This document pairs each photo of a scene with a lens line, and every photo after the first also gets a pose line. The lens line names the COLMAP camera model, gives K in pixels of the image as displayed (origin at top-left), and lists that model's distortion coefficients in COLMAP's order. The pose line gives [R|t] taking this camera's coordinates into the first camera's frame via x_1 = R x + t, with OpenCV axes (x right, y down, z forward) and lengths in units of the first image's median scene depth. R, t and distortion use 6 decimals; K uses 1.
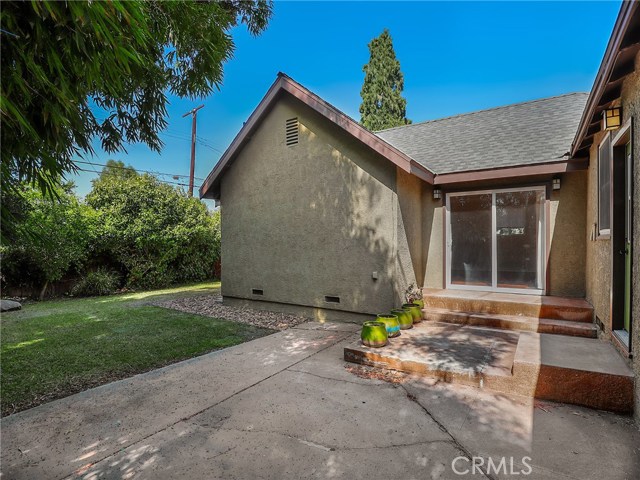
lens RADIAL K [[330.7, 0, 320.8], [0, 330.7, 240.8], [0, 0, 1]] dist [-0.000490, -0.000050]
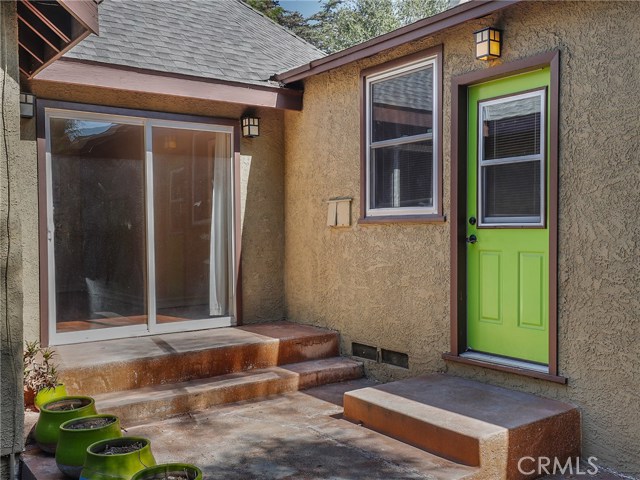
lens RADIAL K [[651.2, 0, 320.3], [0, 651.2, 240.2], [0, 0, 1]] dist [-0.019901, 0.000000]
pose [[0.356176, -0.009060, 0.934375, -0.284127], [0.004312, 0.999958, 0.008052, 0.014555], [-0.934409, 0.001161, 0.356200, 0.482402]]
